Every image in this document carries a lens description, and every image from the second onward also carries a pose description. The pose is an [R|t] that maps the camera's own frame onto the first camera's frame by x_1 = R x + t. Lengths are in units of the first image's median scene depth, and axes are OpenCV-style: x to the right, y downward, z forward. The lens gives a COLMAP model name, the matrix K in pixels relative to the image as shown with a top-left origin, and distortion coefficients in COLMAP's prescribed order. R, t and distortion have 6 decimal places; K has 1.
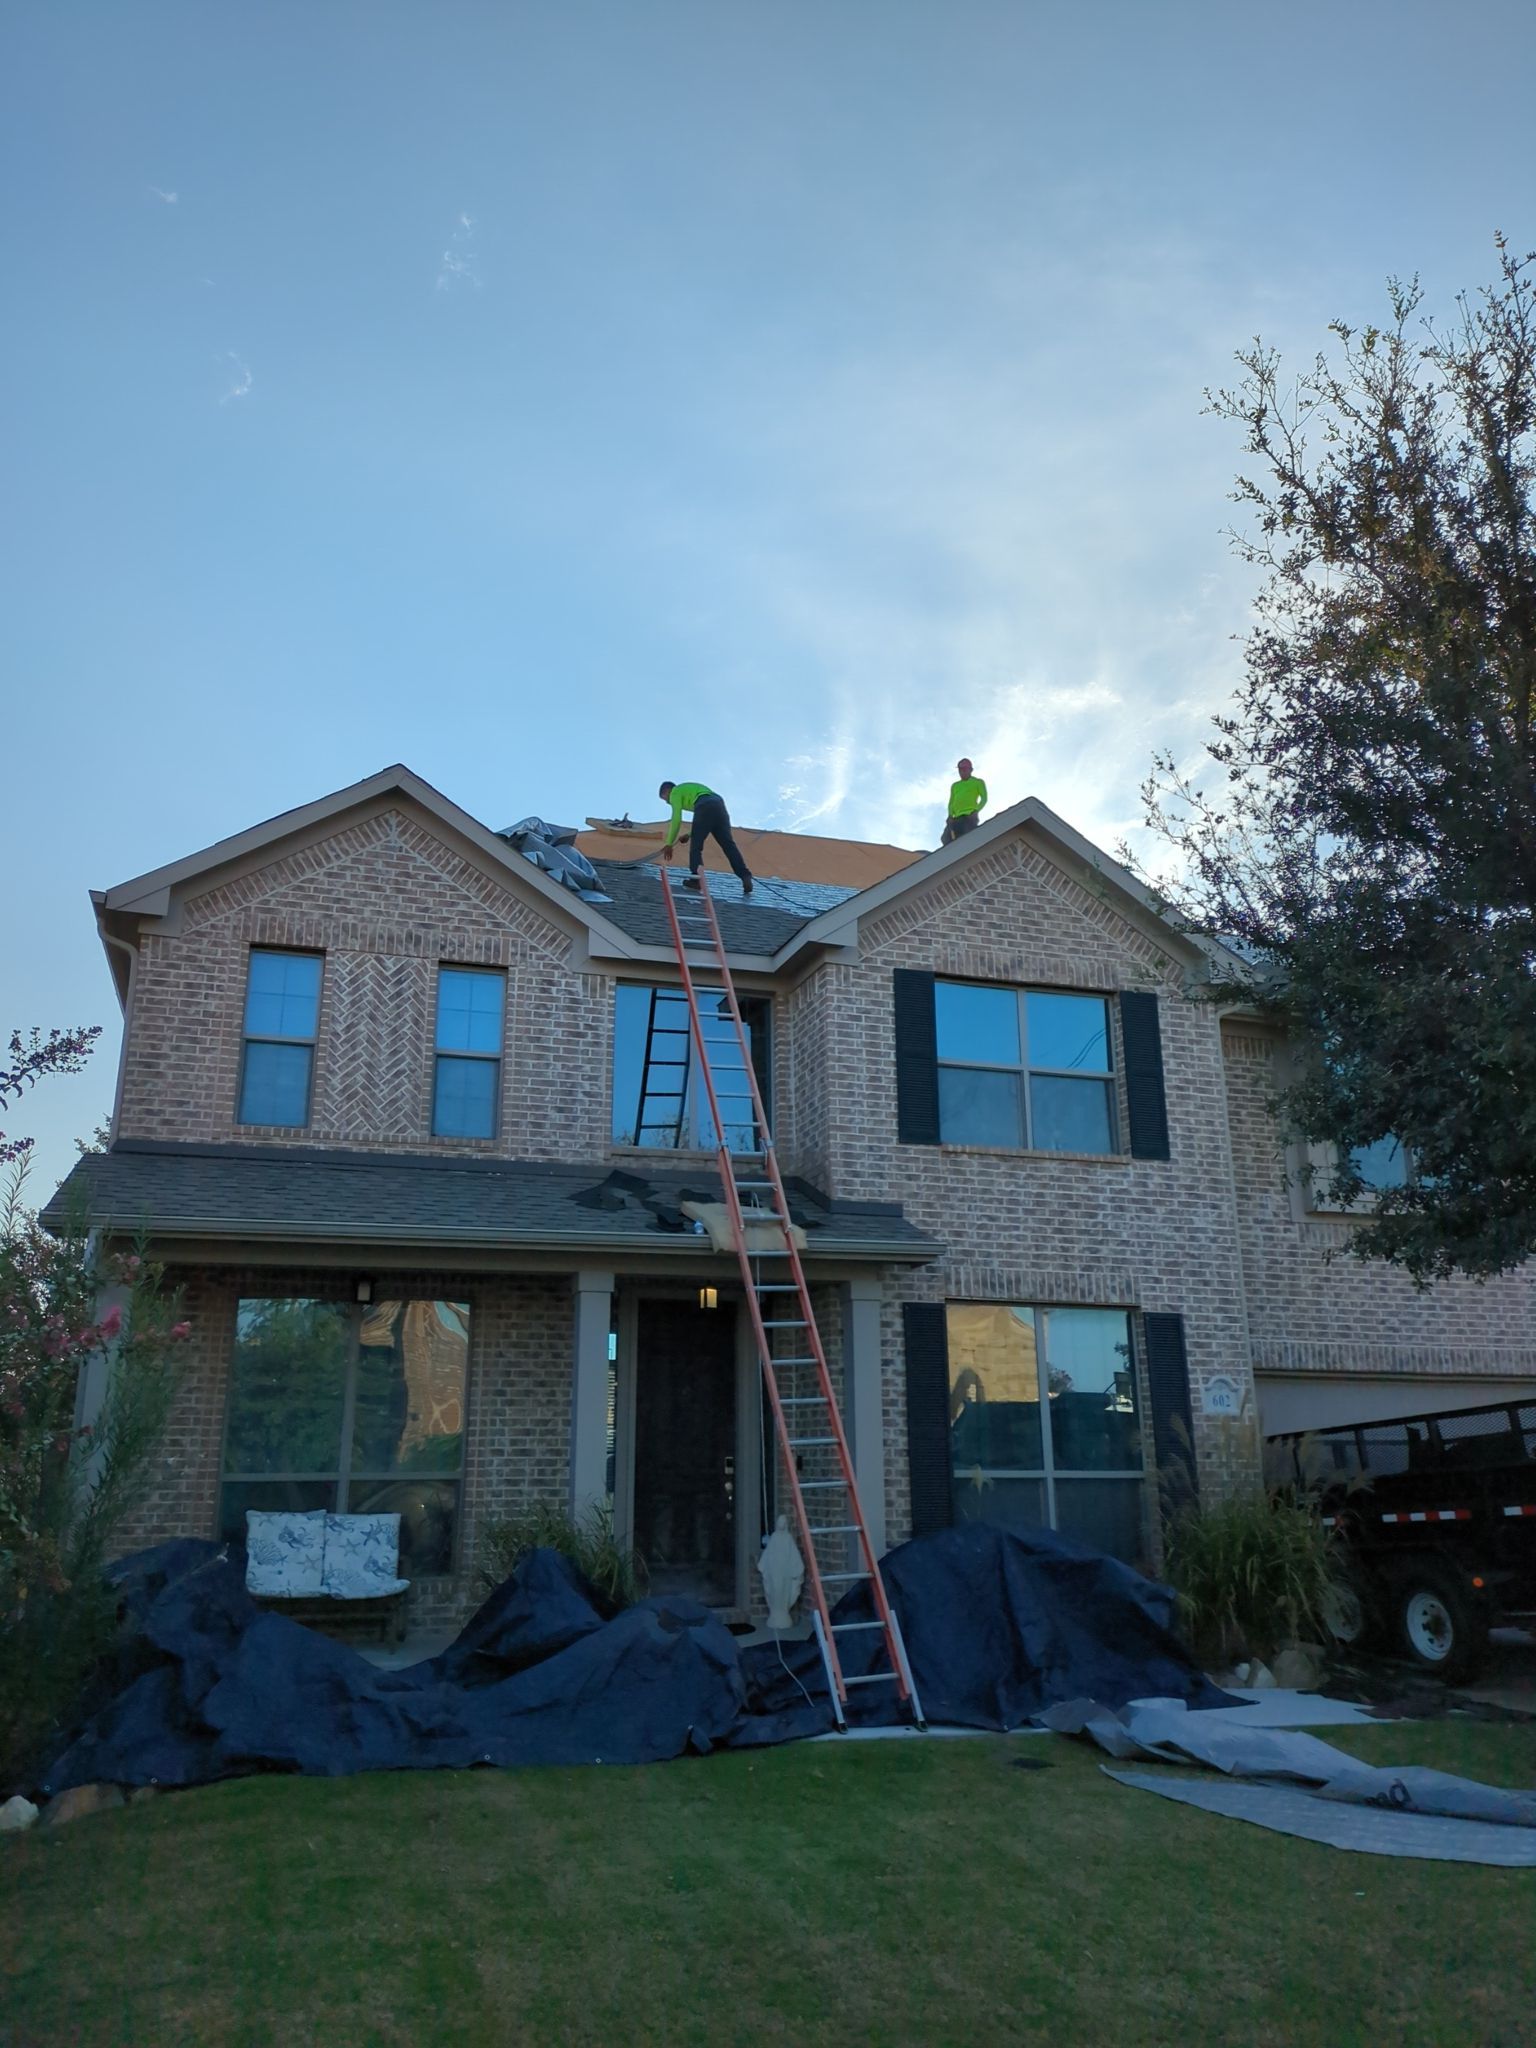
lens RADIAL K [[1612.1, 0, 770.3], [0, 1612.1, 1027.6], [0, 0, 1]] dist [0.004244, -0.022592]
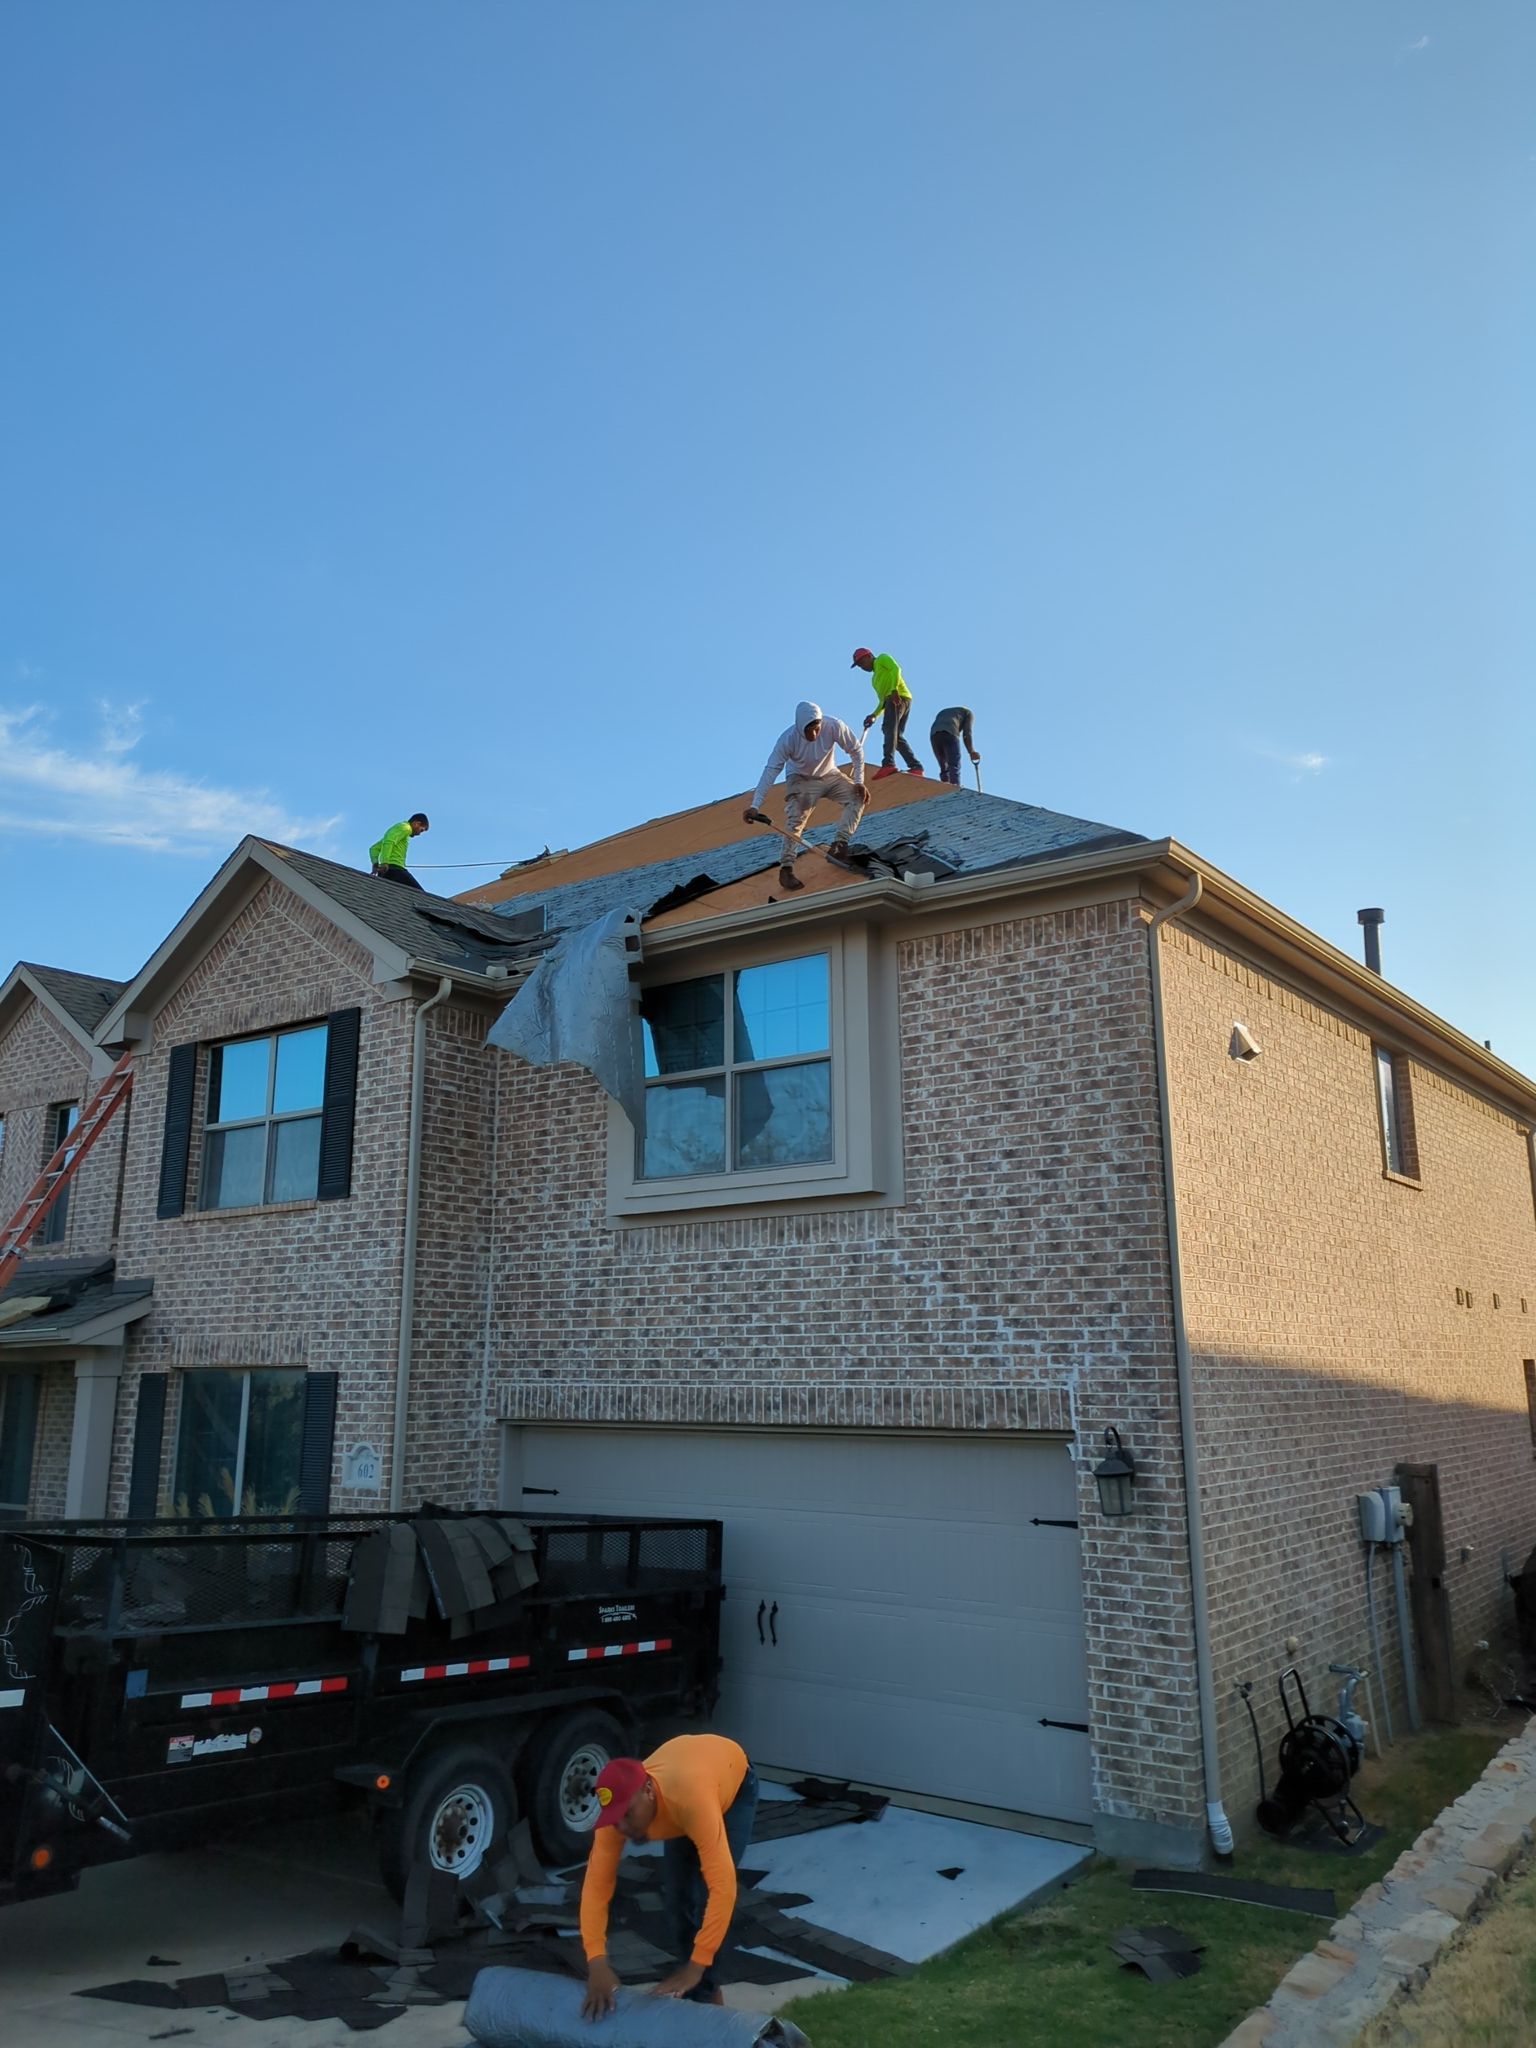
lens RADIAL K [[1612.1, 0, 767.6], [0, 1612.1, 1017.1], [0, 0, 1]] dist [0.004244, -0.022592]
pose [[0.573327, -0.179786, -0.799358, 1.094409], [0.233099, 0.971103, -0.051227, 0.083967], [0.785469, -0.156960, 0.598667, 0.654567]]
